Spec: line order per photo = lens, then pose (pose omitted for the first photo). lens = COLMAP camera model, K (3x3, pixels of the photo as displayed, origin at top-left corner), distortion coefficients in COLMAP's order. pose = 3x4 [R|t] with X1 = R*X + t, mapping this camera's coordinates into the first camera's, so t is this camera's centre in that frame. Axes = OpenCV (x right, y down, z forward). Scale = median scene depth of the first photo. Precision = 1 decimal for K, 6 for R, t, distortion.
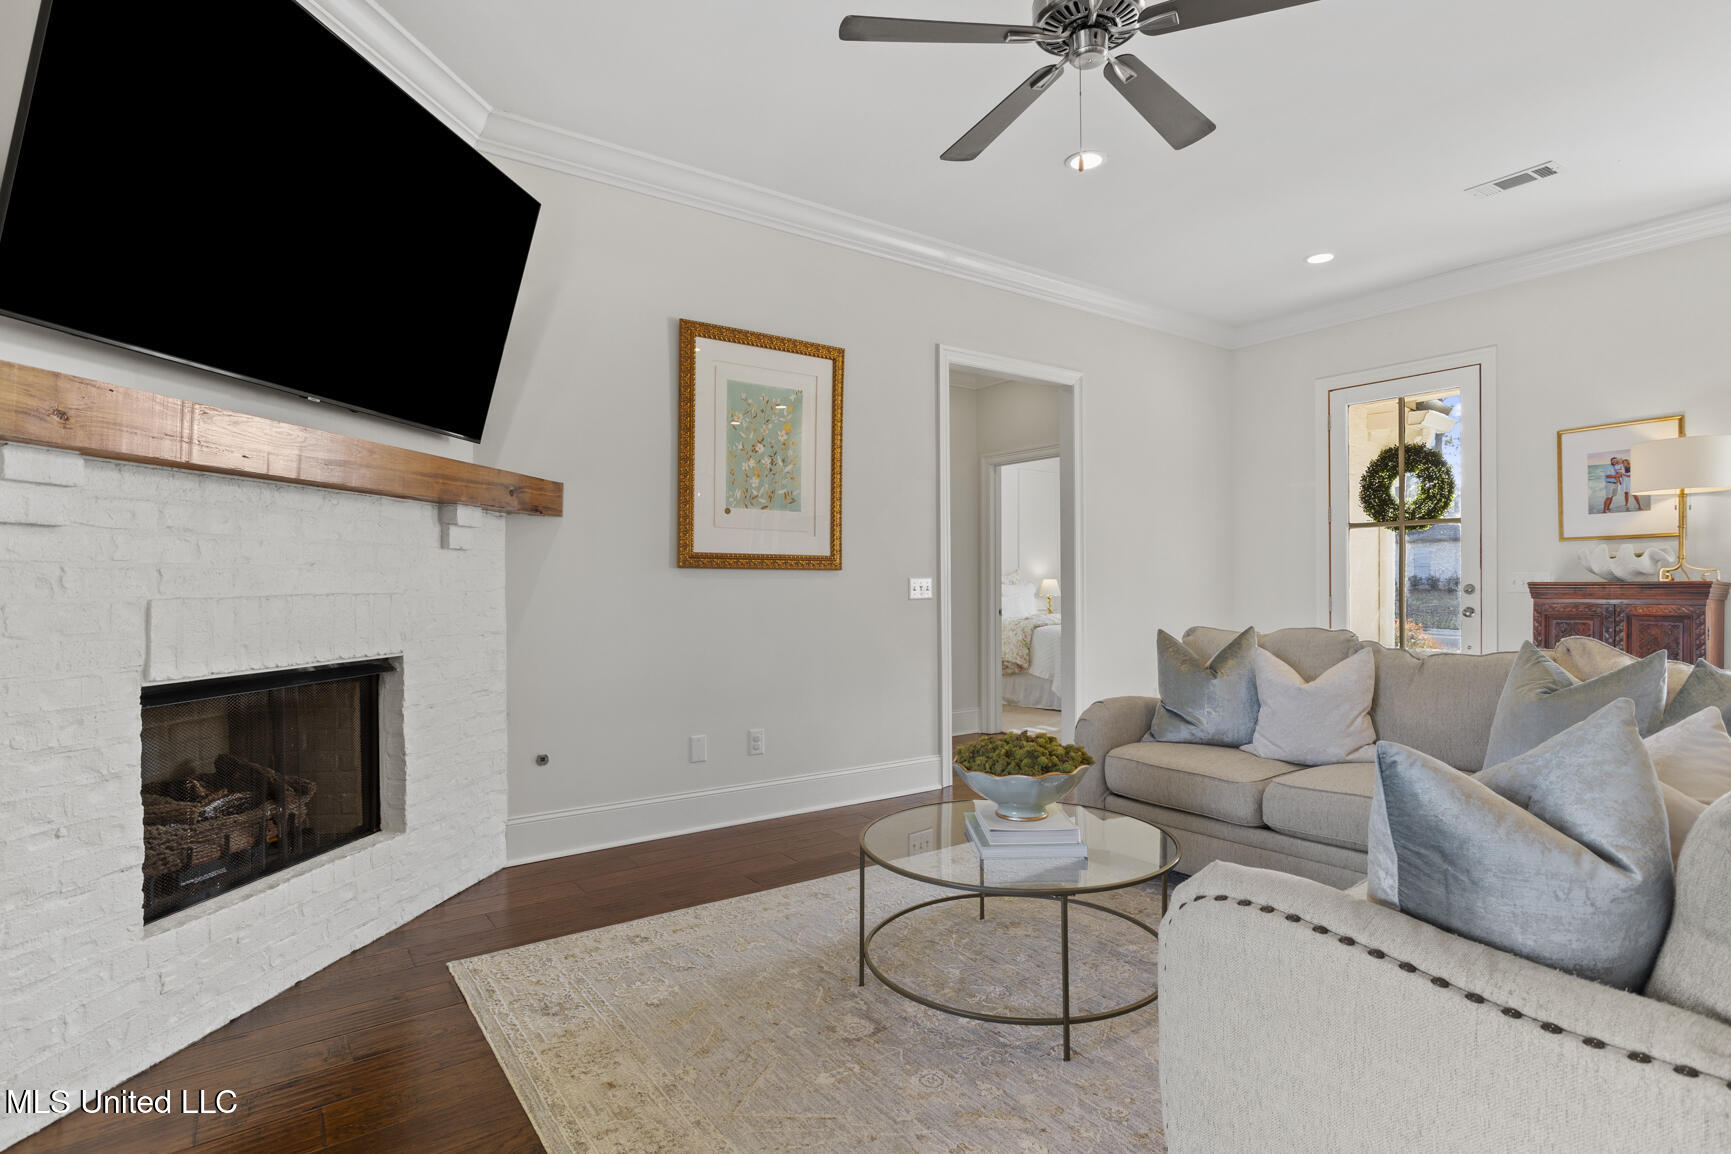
lens RADIAL K [[916.9, 0, 870.2], [0, 916.9, 569.4], [0, 0, 1]] dist [-0.003204, 0.016219]
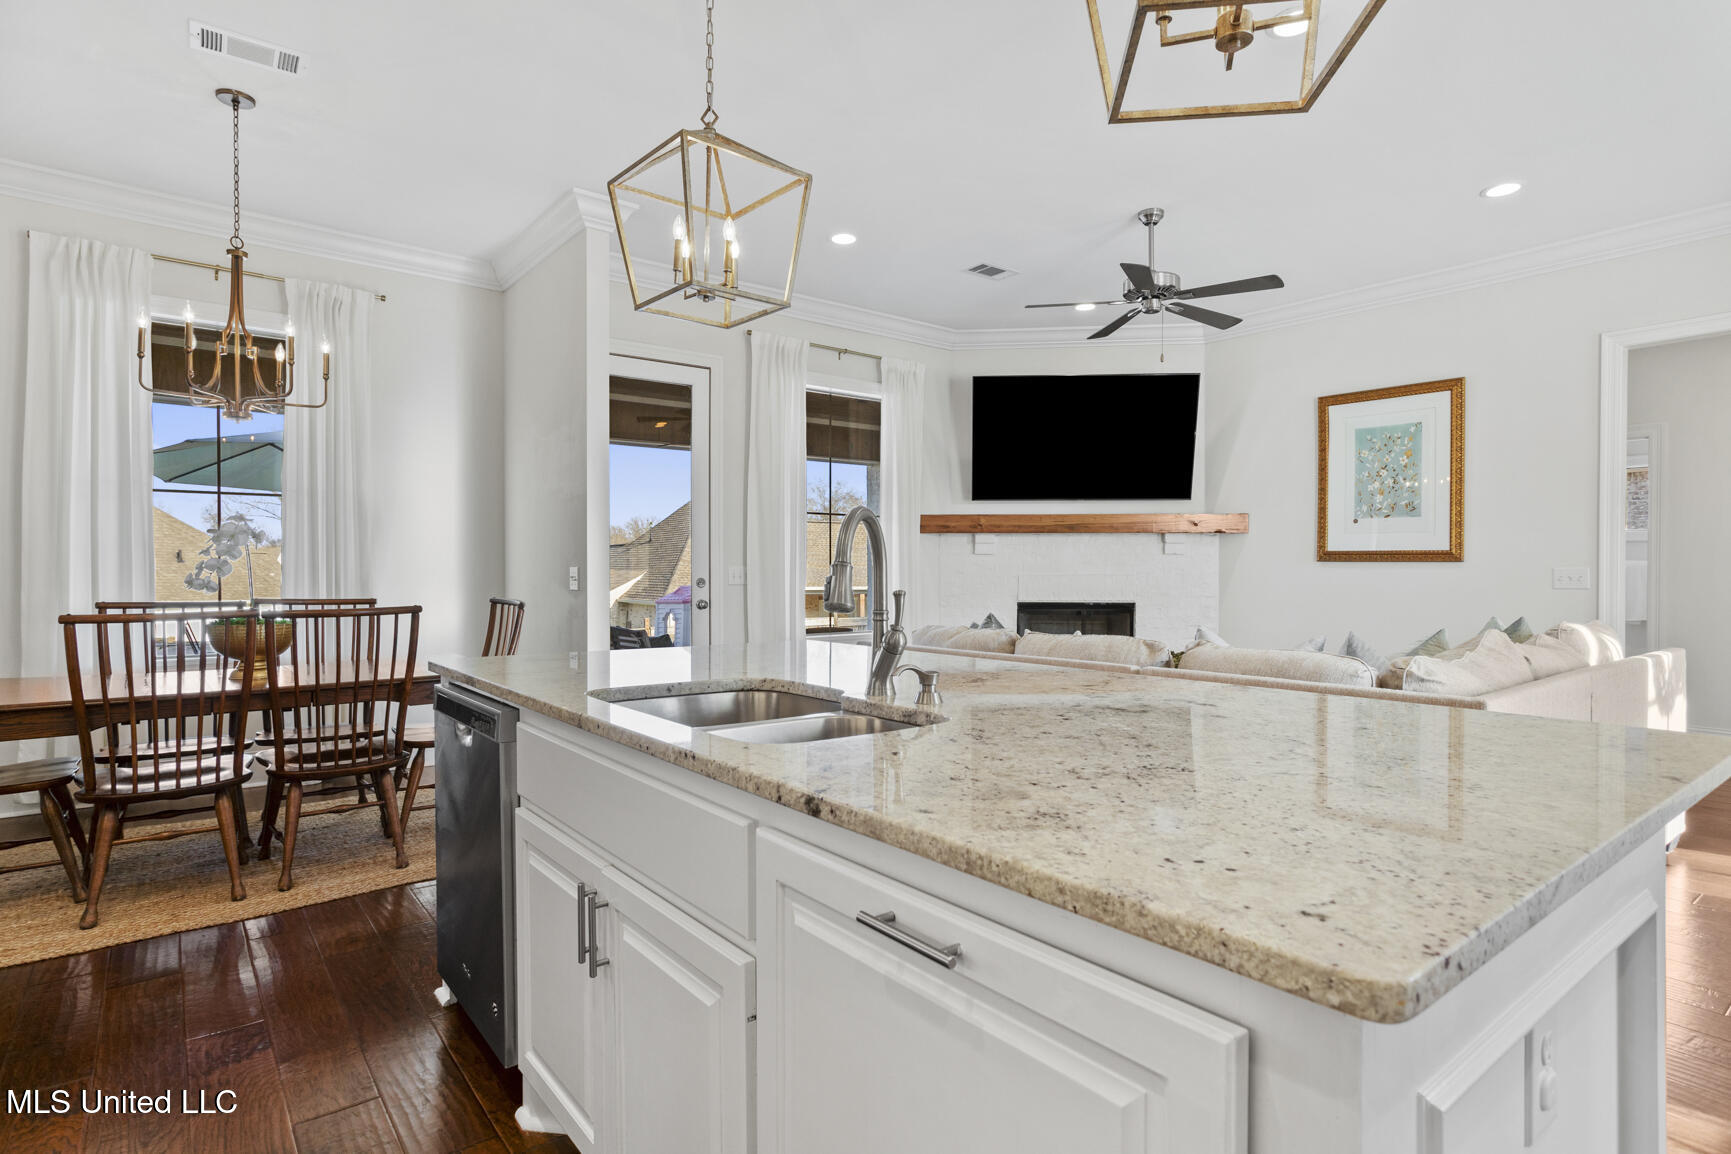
lens RADIAL K [[916.9, 0, 878.8], [0, 916.9, 573.6], [0, 0, 1]] dist [-0.003204, 0.016219]
pose [[0.033177, 0.010195, -0.999398, 1.222183], [0.012316, 0.999868, 0.010608, -0.006313], [0.999374, -0.012661, 0.033047, 0.206591]]
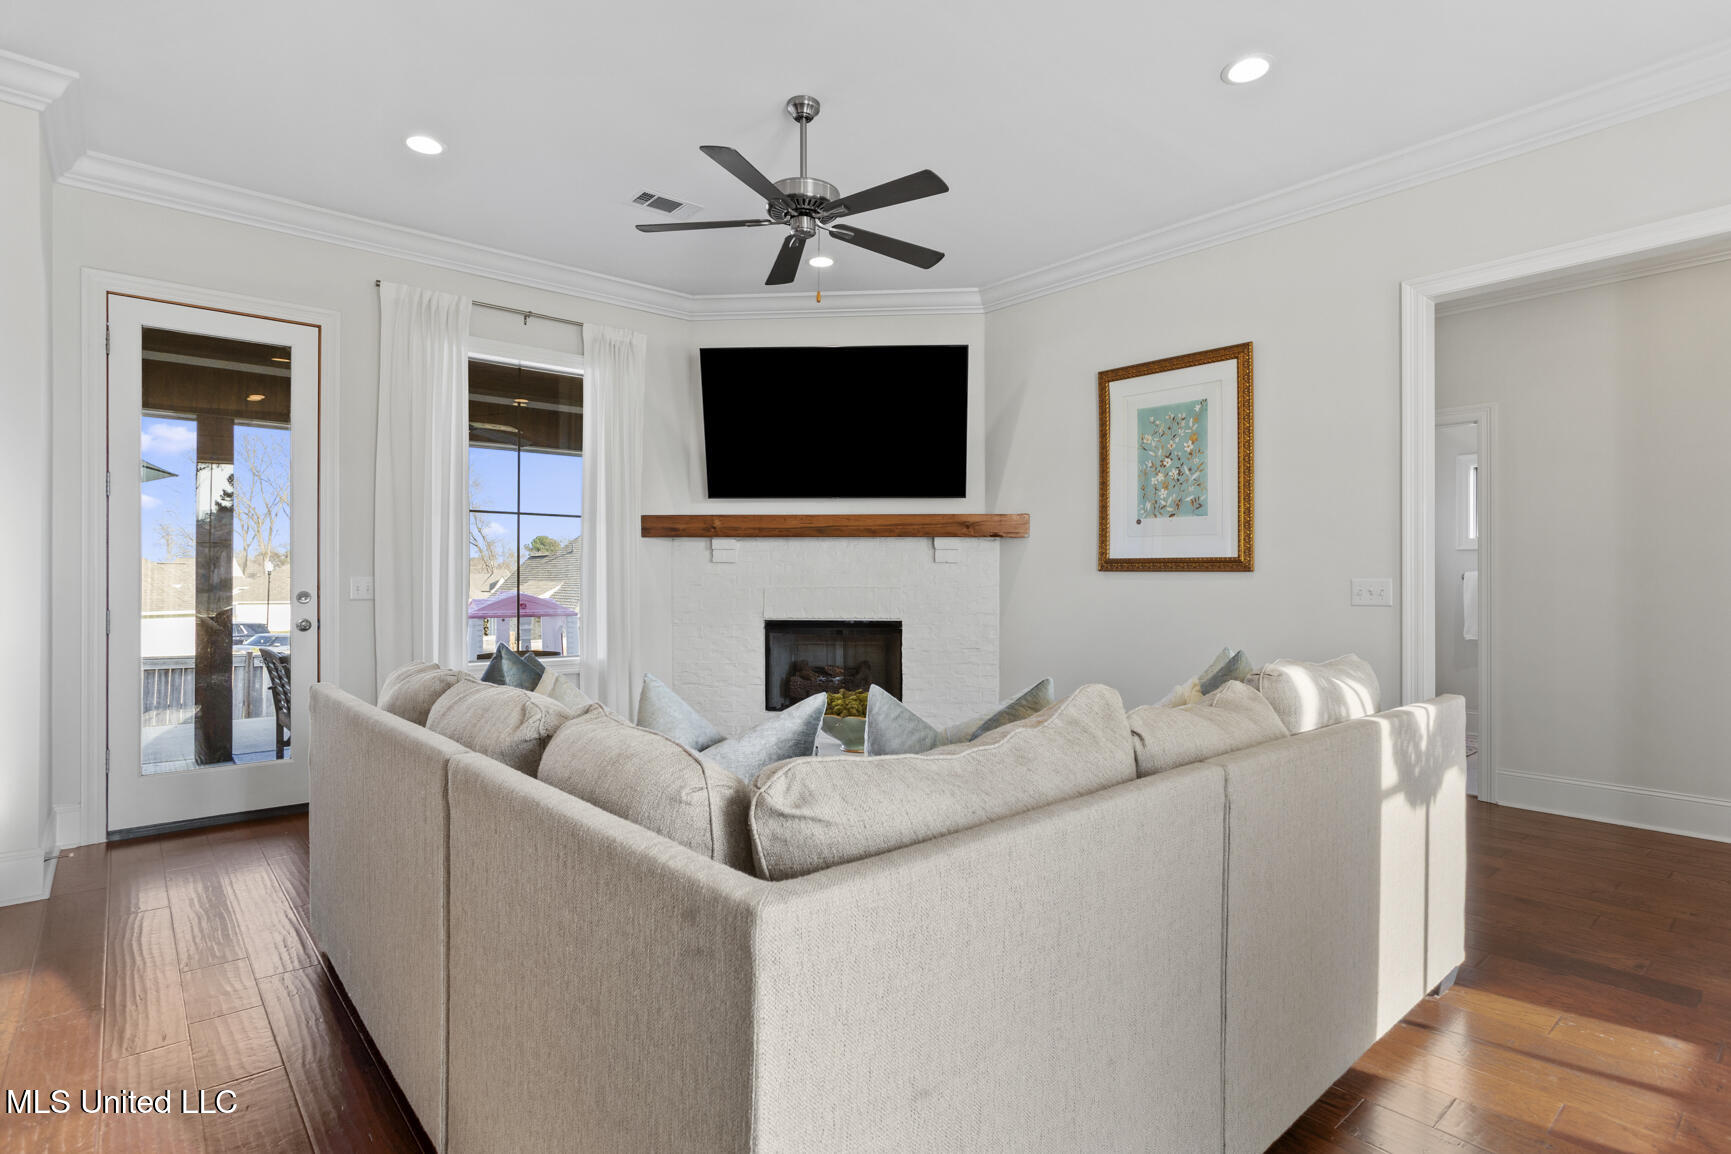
lens RADIAL K [[885.5, 0, 860.0], [0, 885.5, 574.0], [0, 0, 1]] dist [-0.008550, 0.000710]
pose [[0.061457, -0.002022, -0.998108, 0.927924], [0.012339, 0.999923, -0.001265, -0.000402], [0.998033, -0.012238, 0.061477, 0.564876]]
